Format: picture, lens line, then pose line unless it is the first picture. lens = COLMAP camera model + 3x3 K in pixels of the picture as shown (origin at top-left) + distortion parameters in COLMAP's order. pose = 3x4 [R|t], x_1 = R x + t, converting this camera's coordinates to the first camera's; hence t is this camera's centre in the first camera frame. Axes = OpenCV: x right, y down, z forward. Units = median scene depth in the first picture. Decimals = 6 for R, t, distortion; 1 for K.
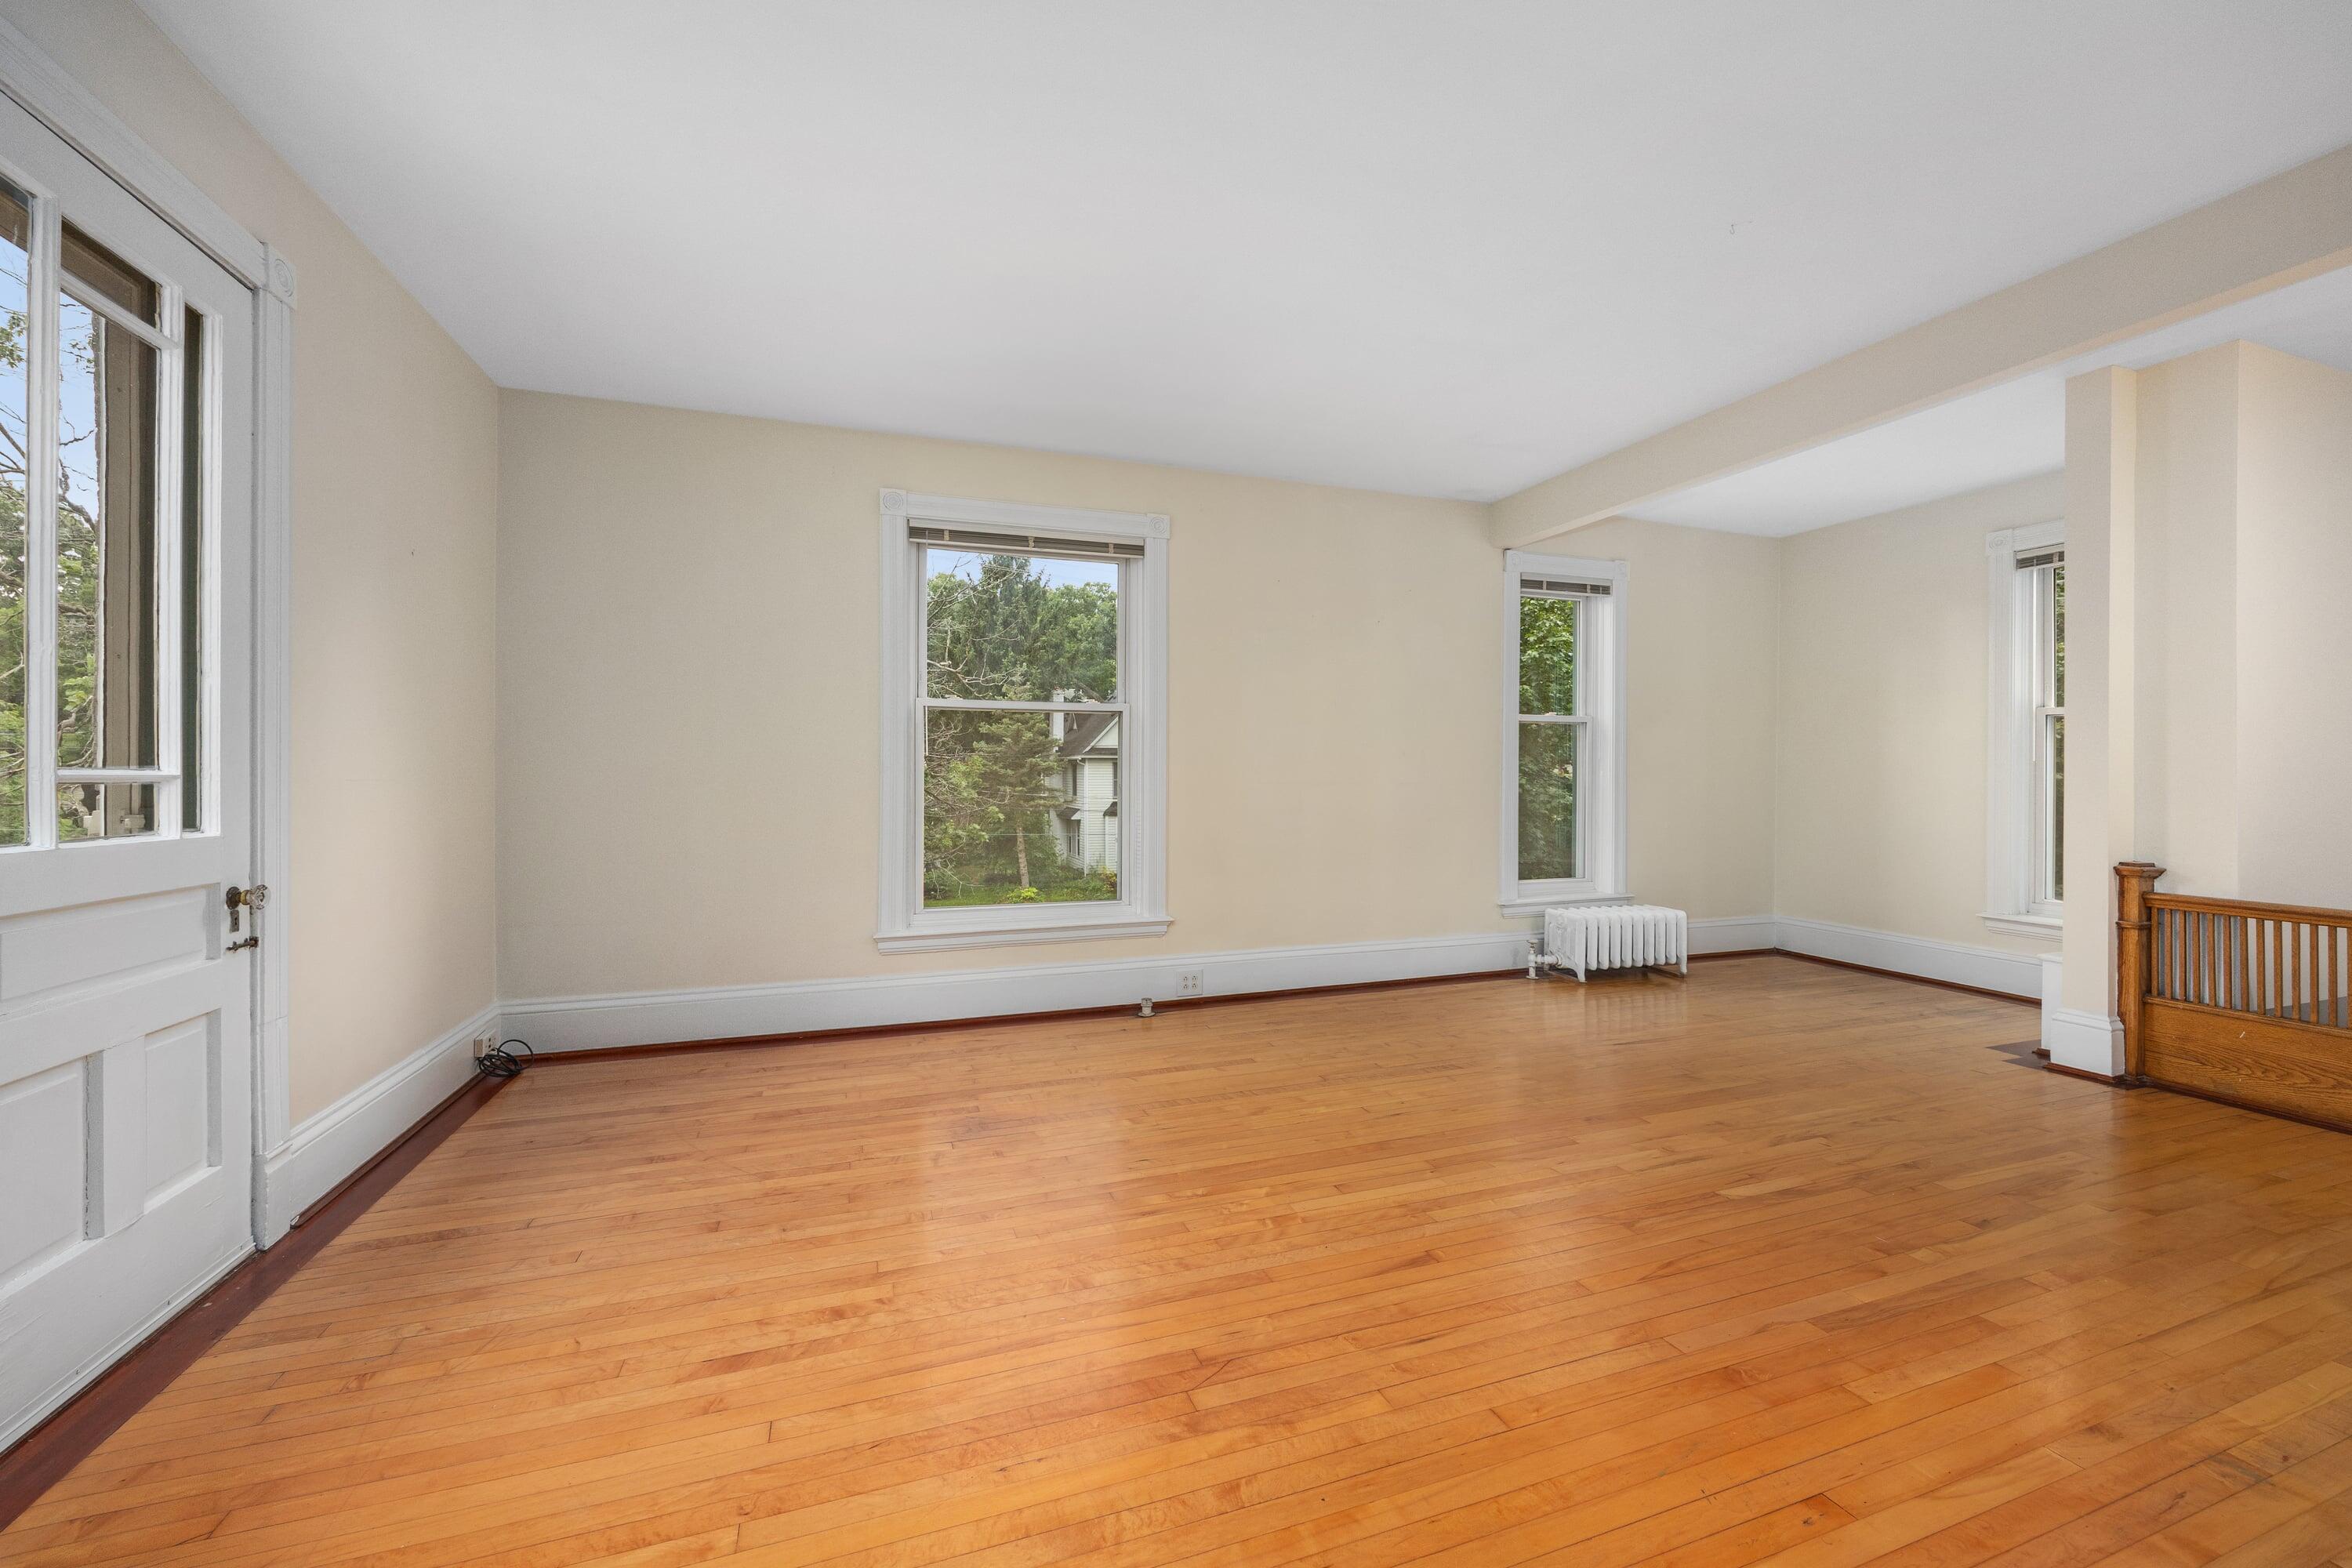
lens RADIAL K [[940.5, 0, 1218.4], [0, 940.5, 744.1], [0, 0, 1]] dist [-0.001334, -0.000195]
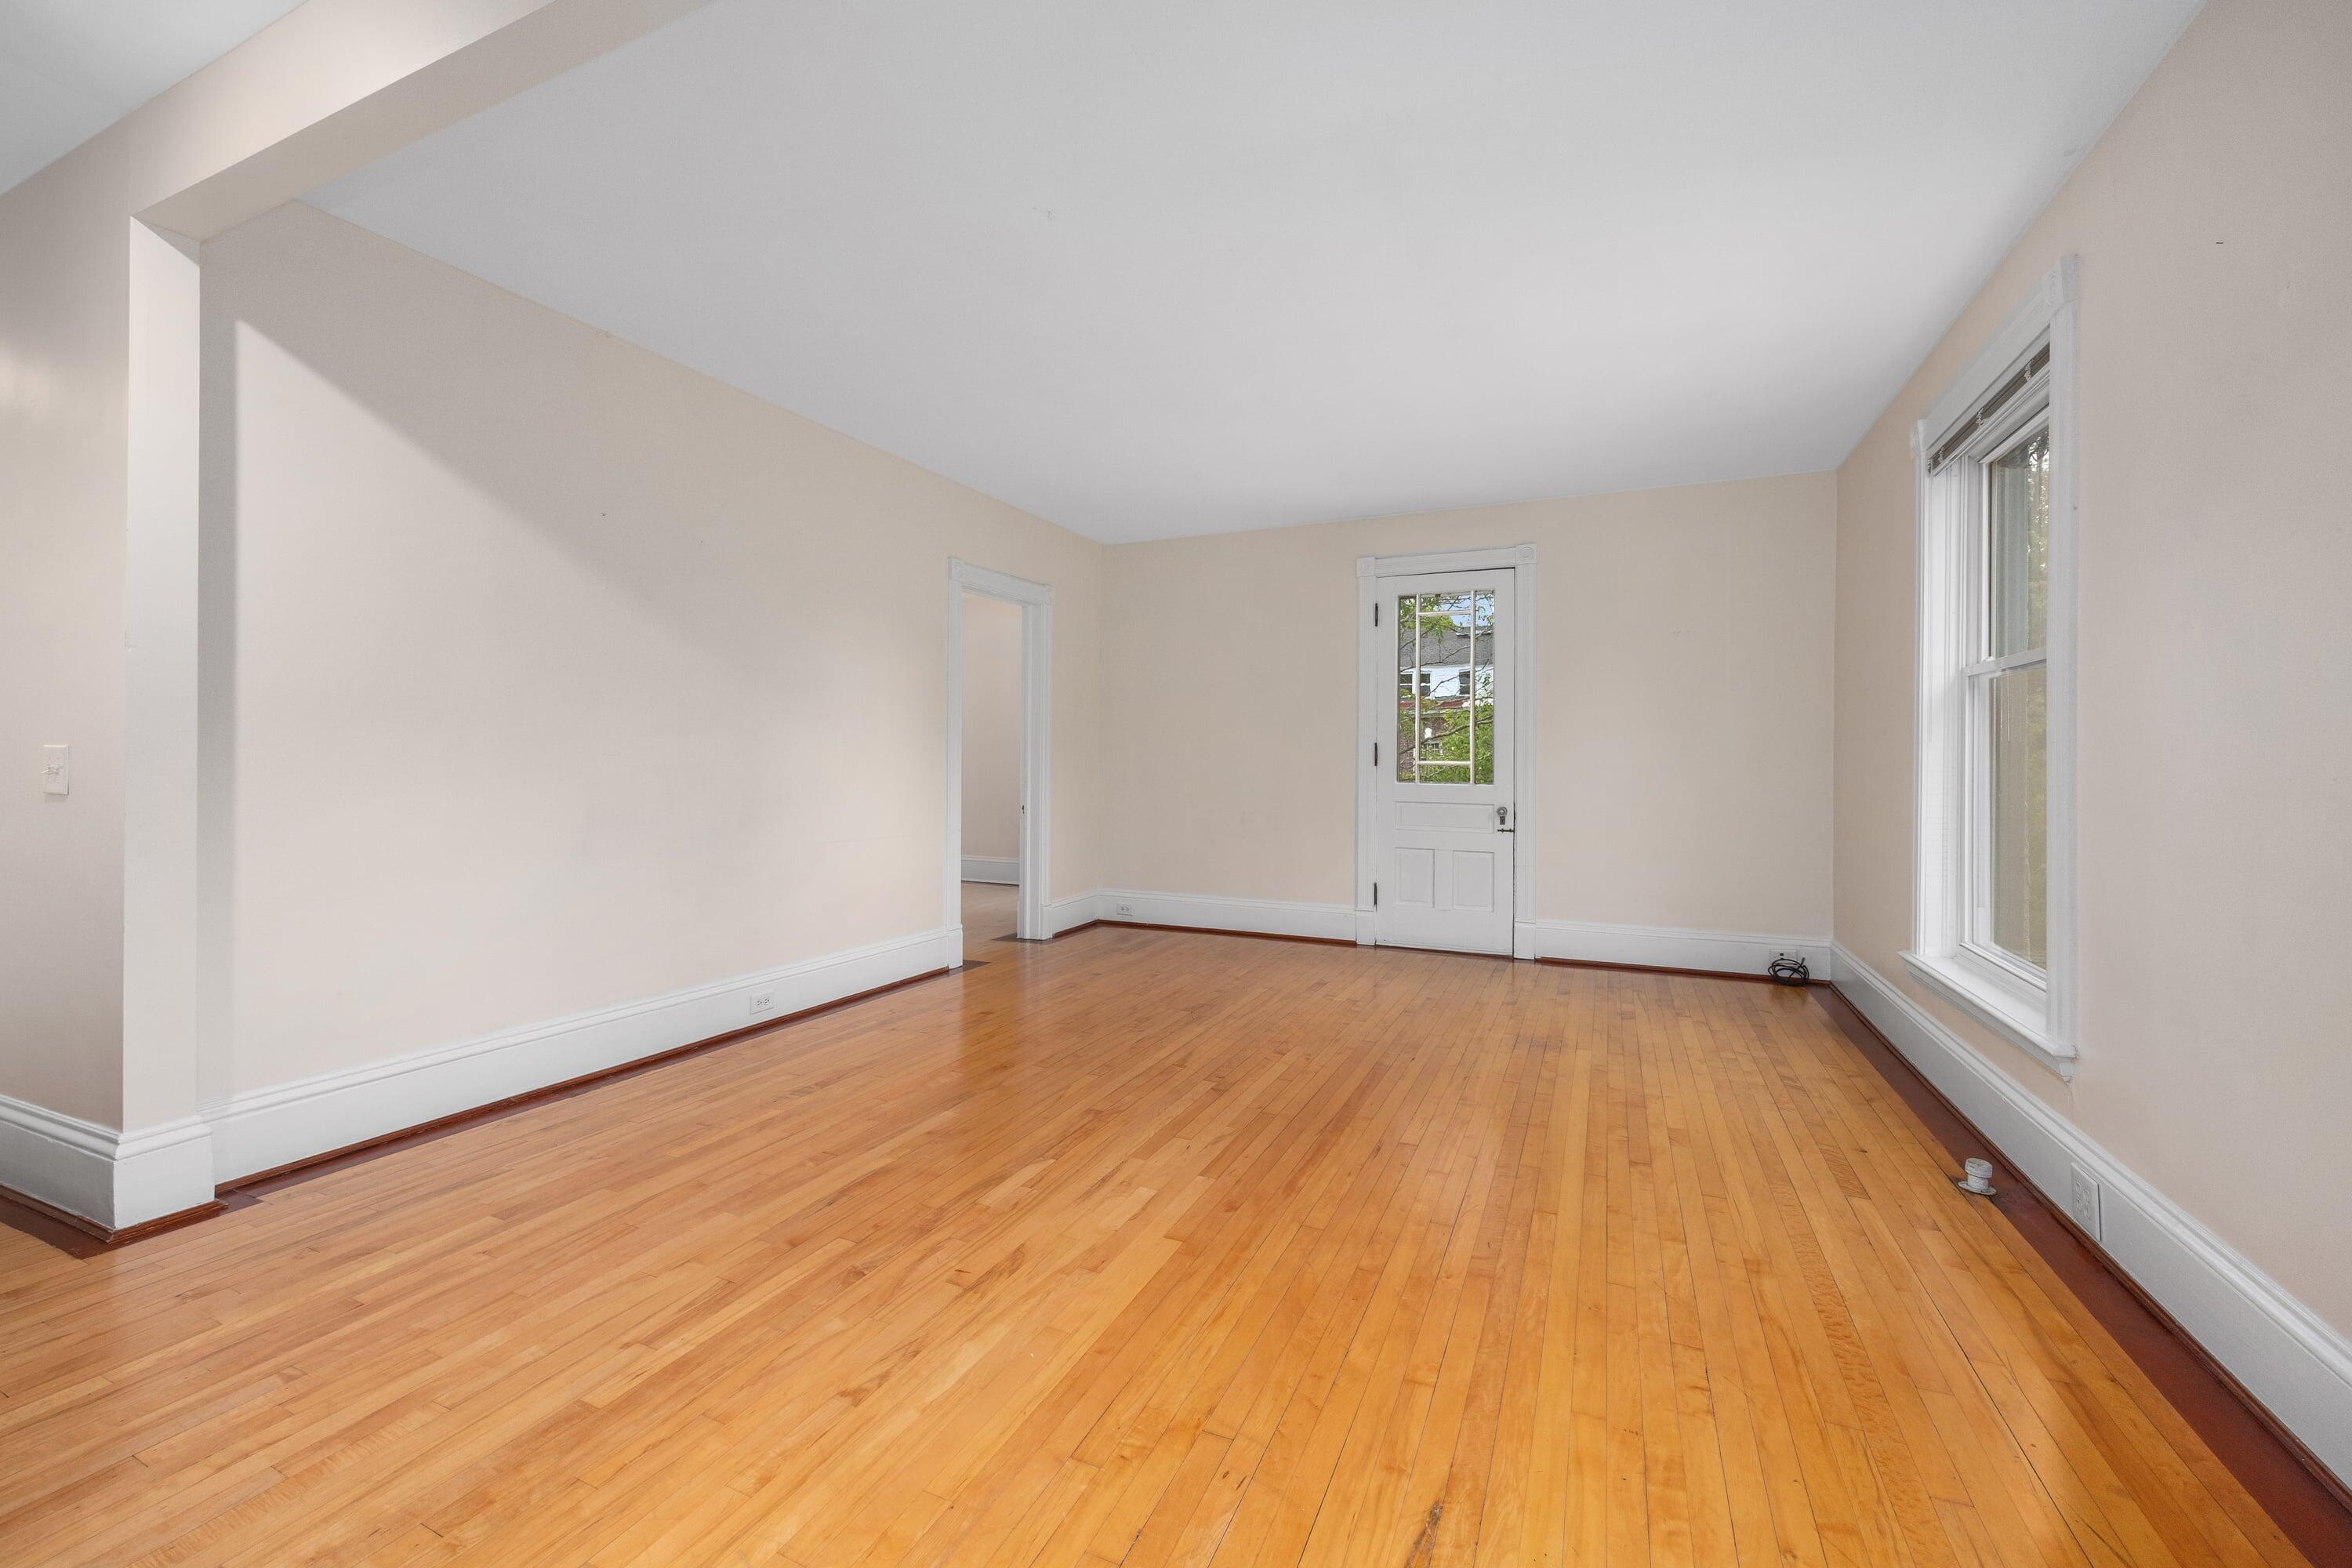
lens RADIAL K [[936.7, 0, 1176.0], [0, 936.7, 771.5], [0, 0, 1]] dist [-0.001924, -0.000077]
pose [[-0.708574, 0.007111, -0.705601, 1.026488], [0.021231, 0.999711, -0.011245, 0.049040], [0.705317, -0.022949, -0.708520, 1.624038]]
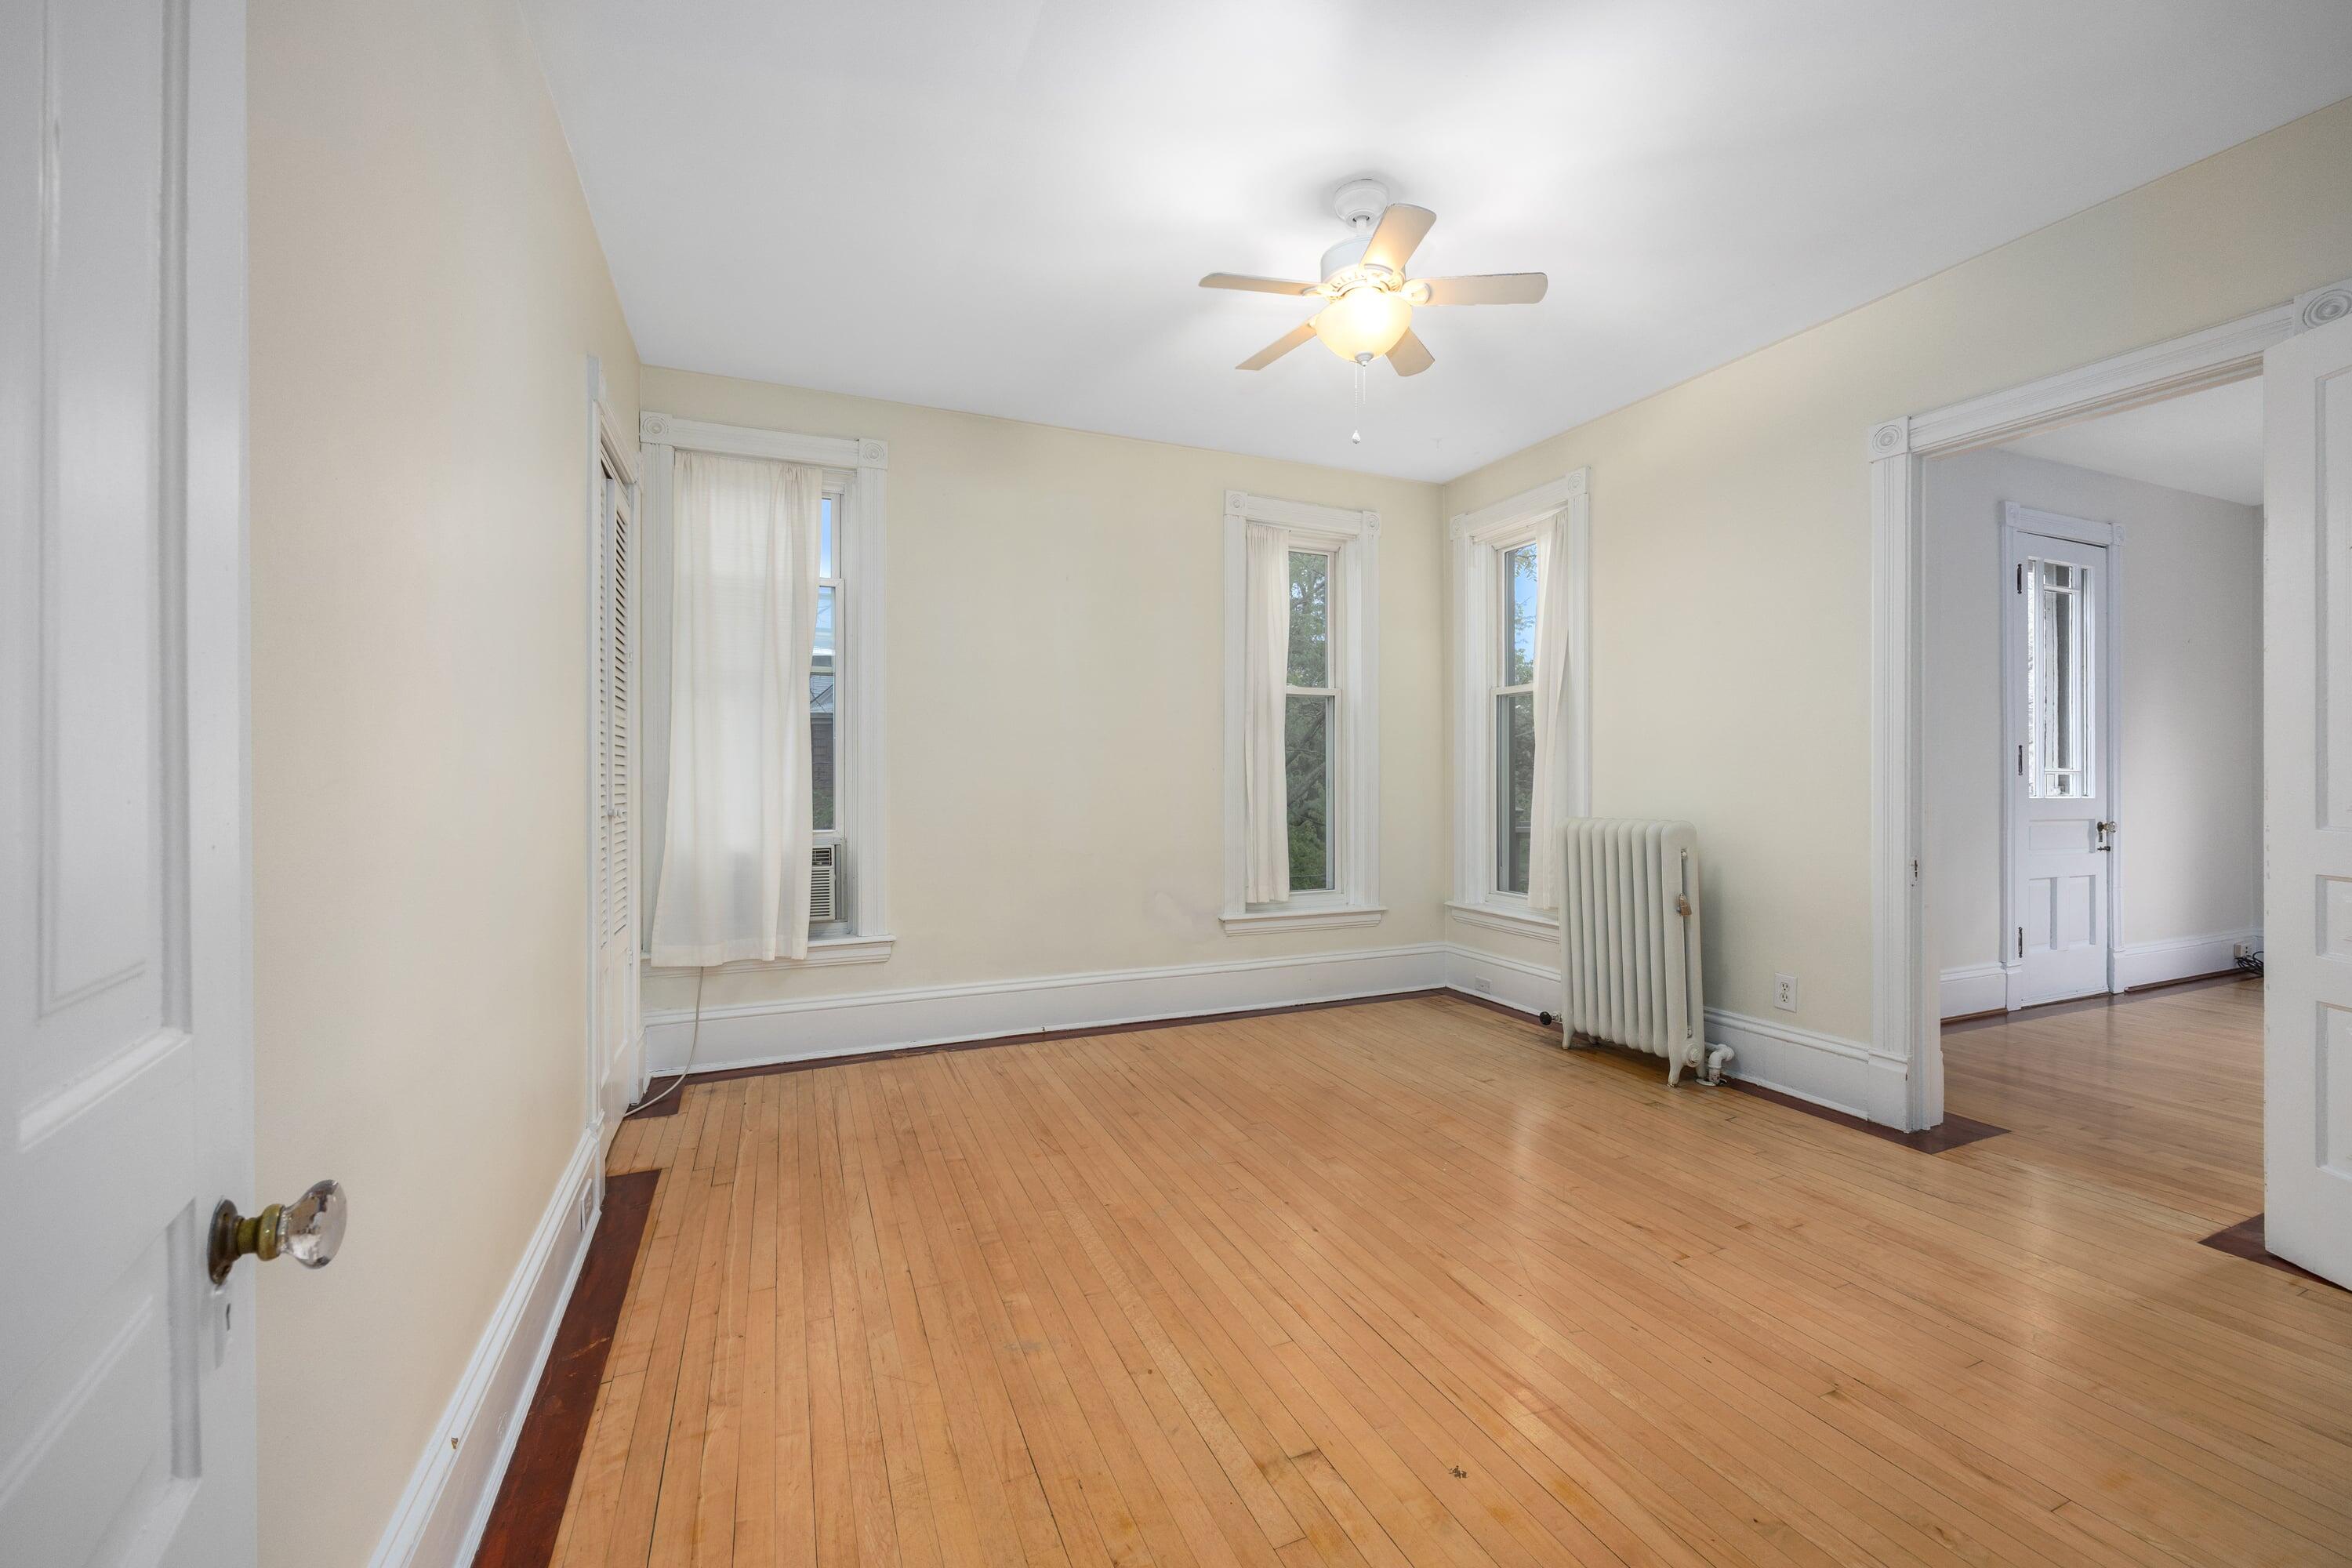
lens RADIAL K [[936.7, 0, 1176.0], [0, 936.7, 771.5], [0, 0, 1]] dist [-0.001924, -0.000077]
pose [[0.041582, 0.009026, -0.999094, 0.798065], [0.026106, 0.999608, 0.010118, -0.034733], [0.998794, -0.026503, 0.041330, -0.948877]]
